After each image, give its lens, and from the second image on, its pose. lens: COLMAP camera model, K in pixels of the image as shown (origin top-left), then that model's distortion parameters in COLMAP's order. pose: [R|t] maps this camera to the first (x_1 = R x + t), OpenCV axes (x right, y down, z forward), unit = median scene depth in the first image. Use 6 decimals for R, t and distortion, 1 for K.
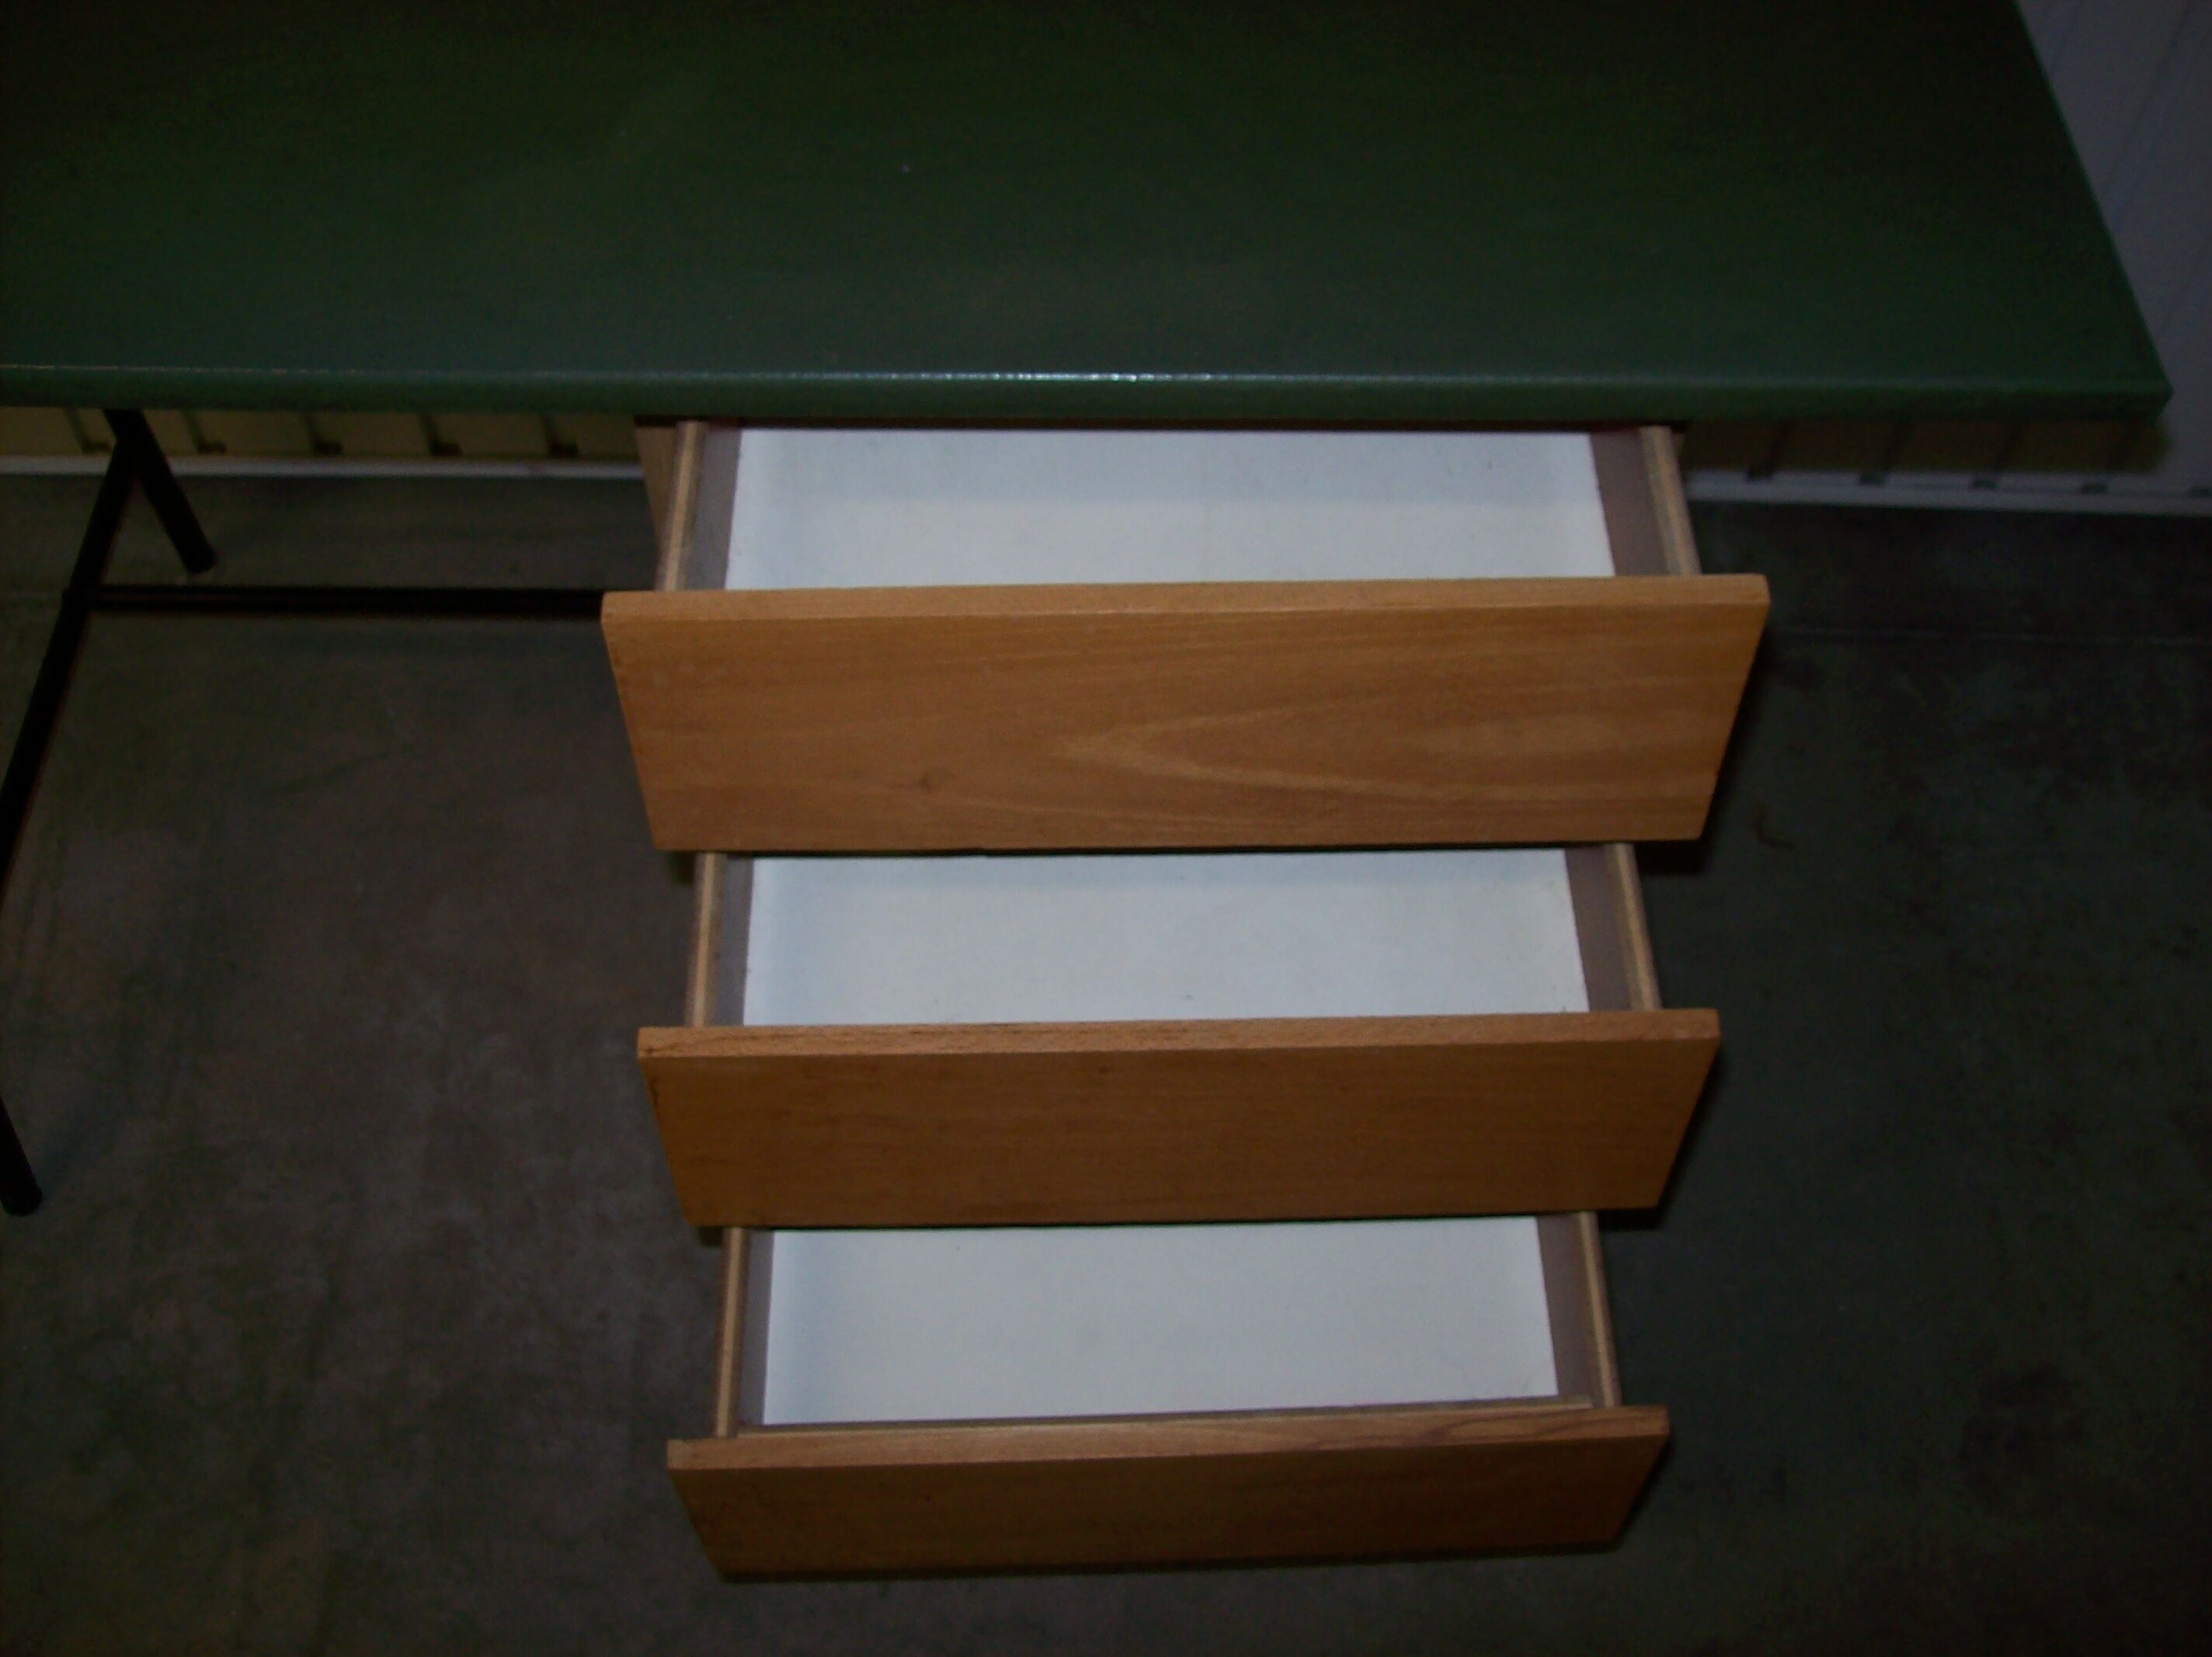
lens RADIAL K [[2317.0, 0, 1106.0], [0, 2317.0, 828.5], [0, 0, 1]] dist [-0.195420, 0.180986]
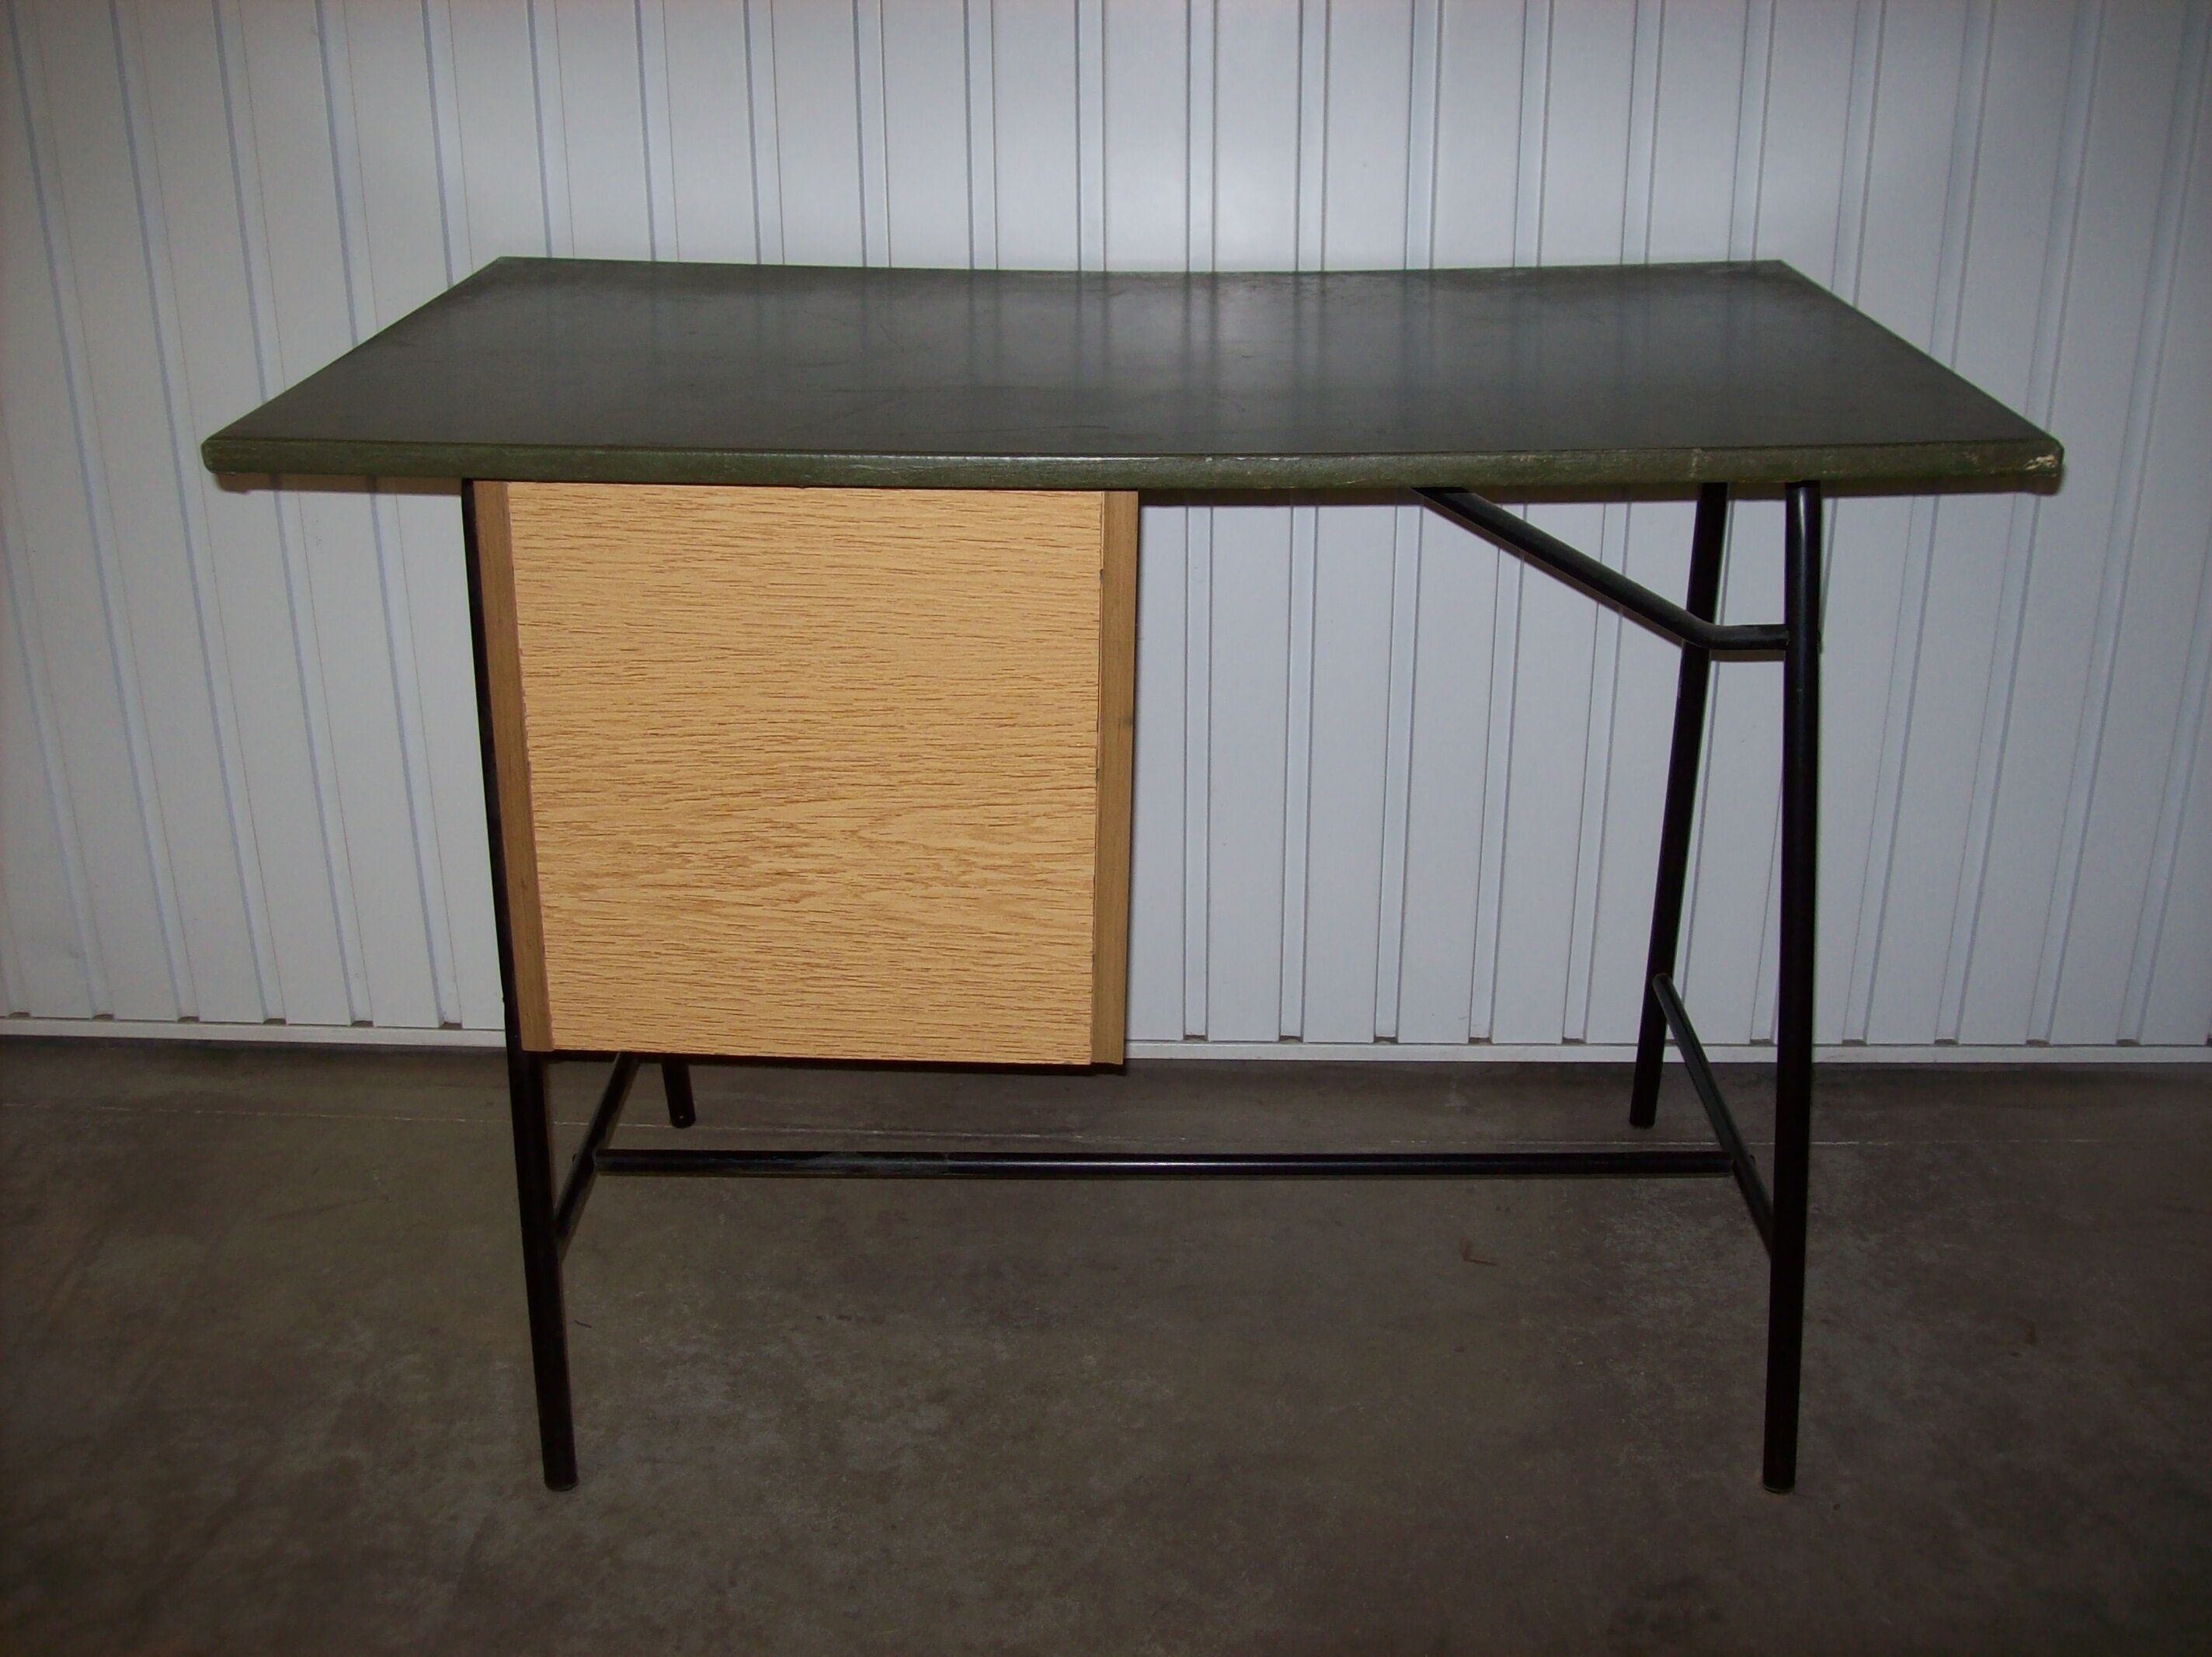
lens RADIAL K [[2317.0, 0, 1106.0], [0, 2317.0, 828.5], [0, 0, 1]] dist [-0.195420, 0.180986]
pose [[0.998452, -0.019664, -0.052032, 0.205965], [-0.010374, 0.853194, -0.521491, 0.554332], [0.054648, 0.521223, 0.851669, -0.199161]]
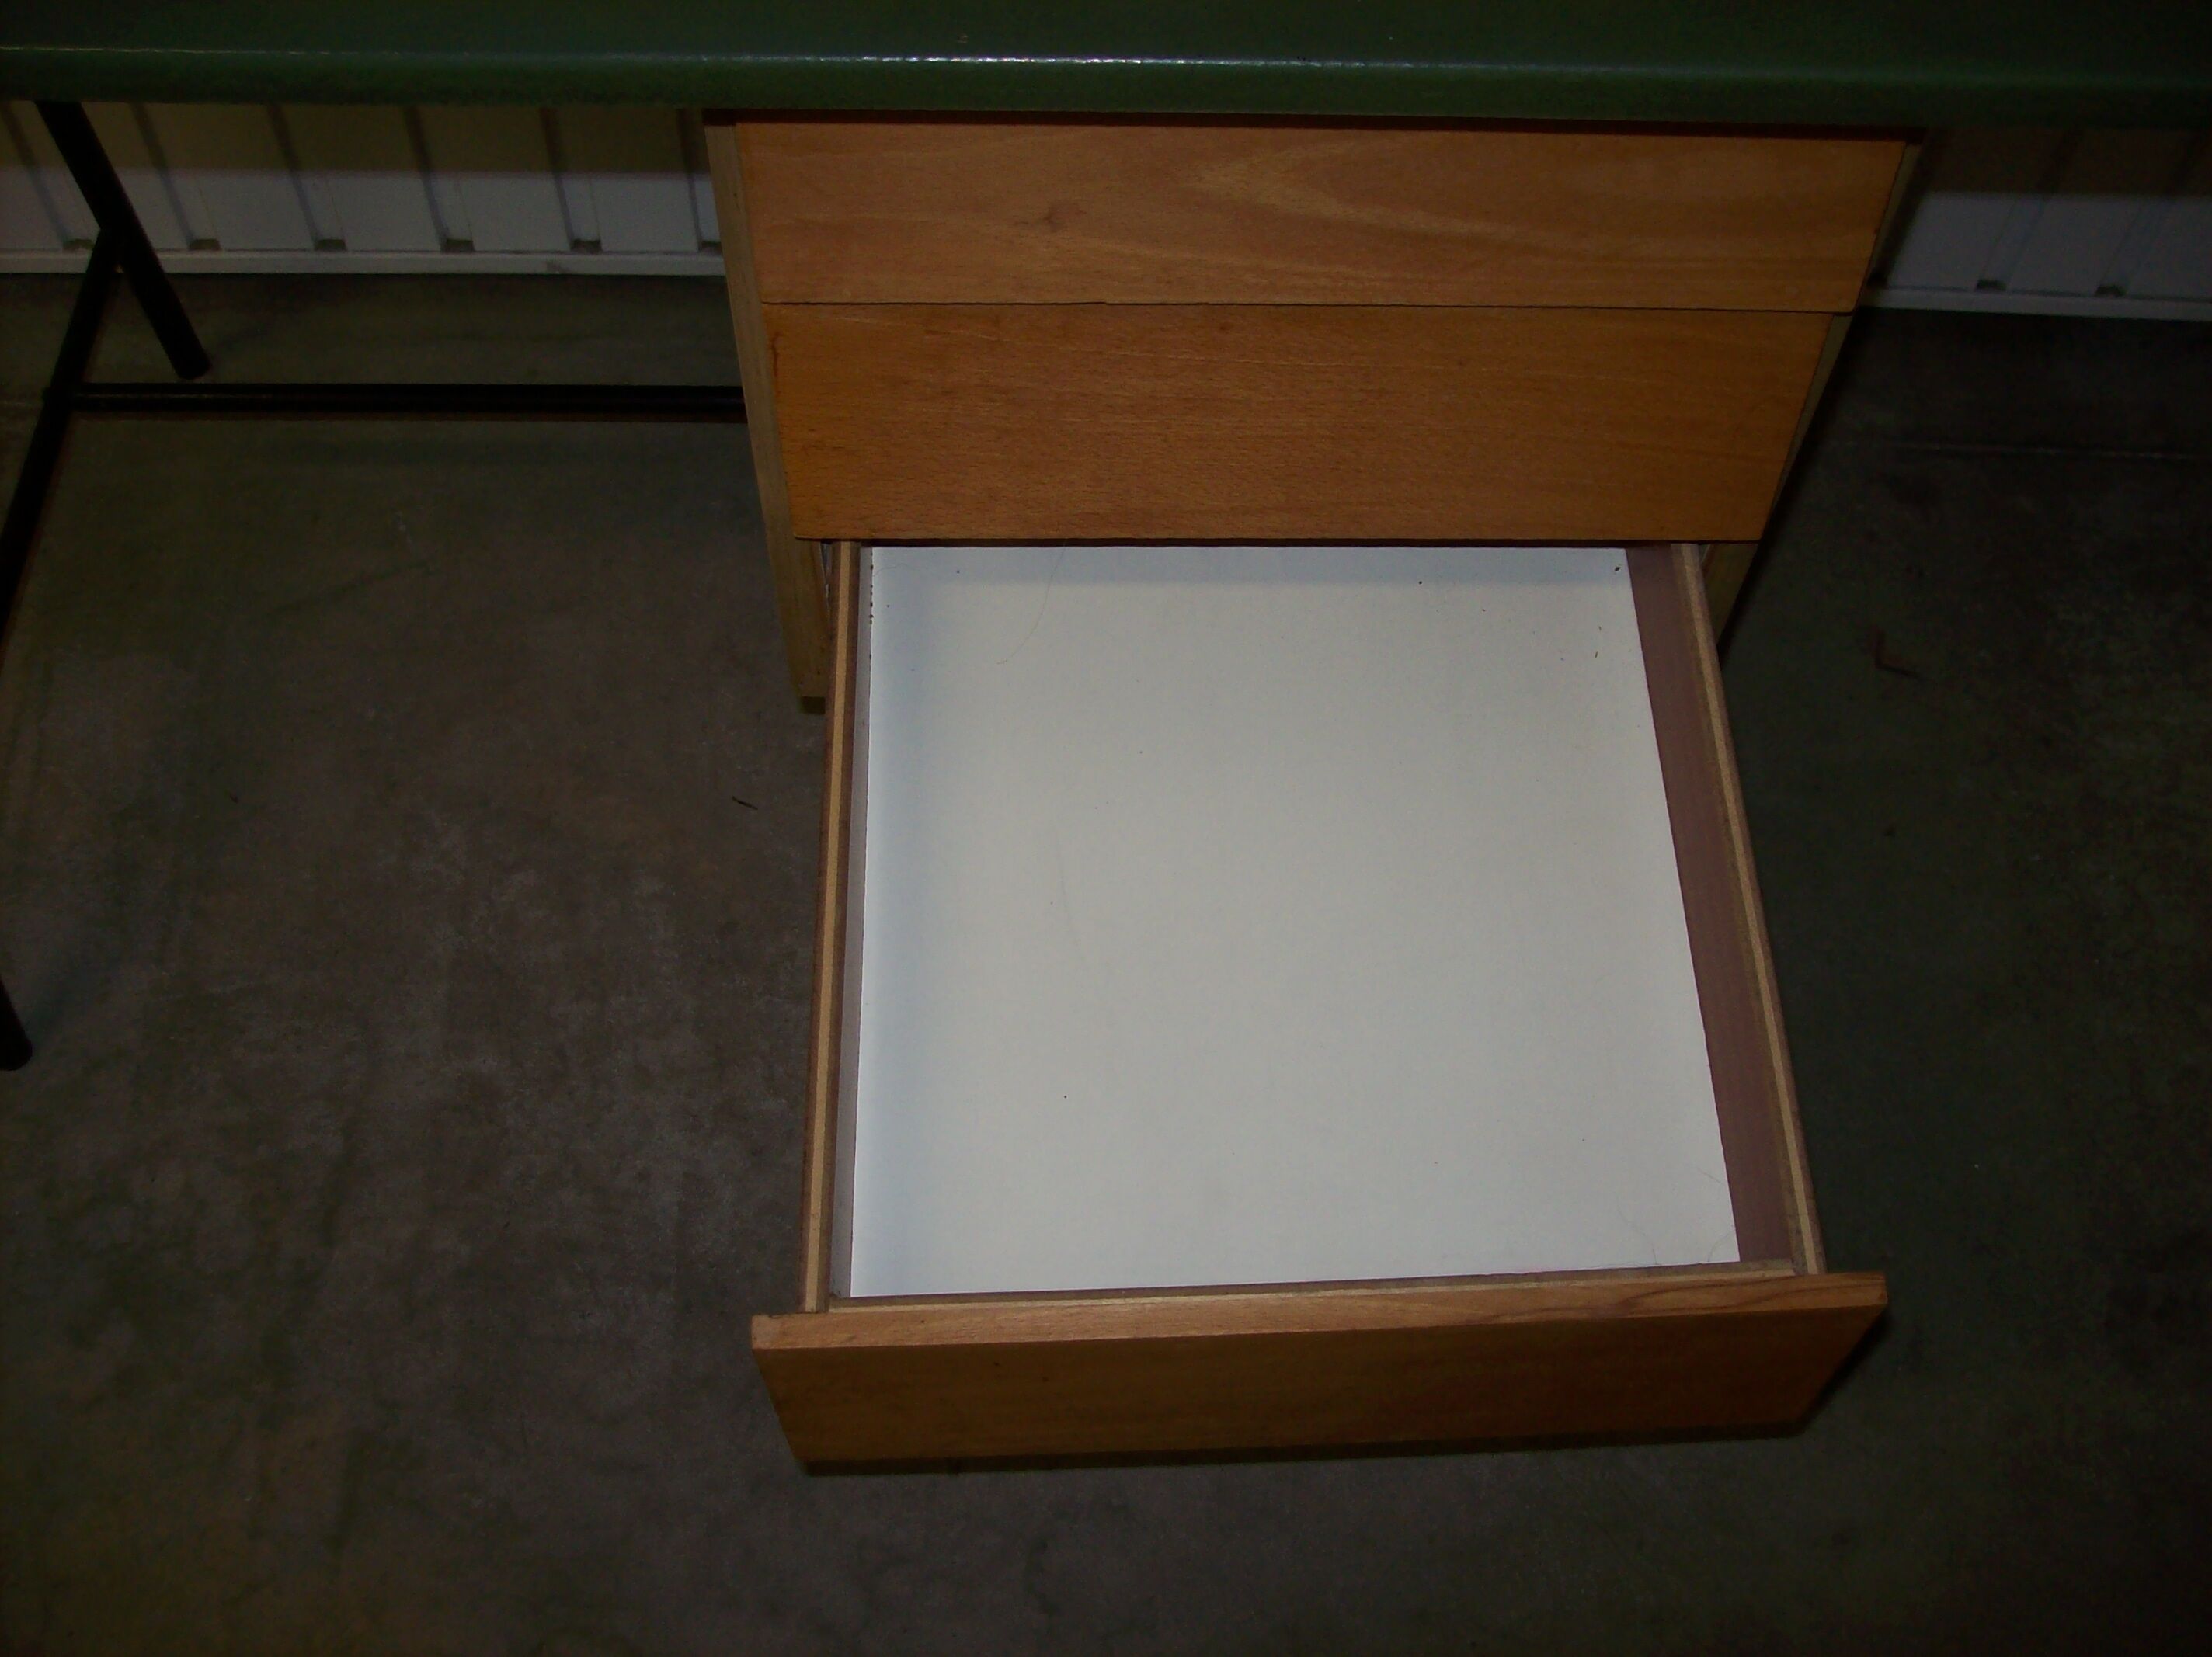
lens RADIAL K [[2317.0, 0, 1106.0], [0, 2317.0, 828.5], [0, 0, 1]] dist [-0.195420, 0.180986]
pose [[0.999991, 0.001178, 0.004139, -0.040856], [-0.001421, 0.998245, 0.059202, 0.020530], [-0.004062, -0.059207, 0.998237, 0.090681]]
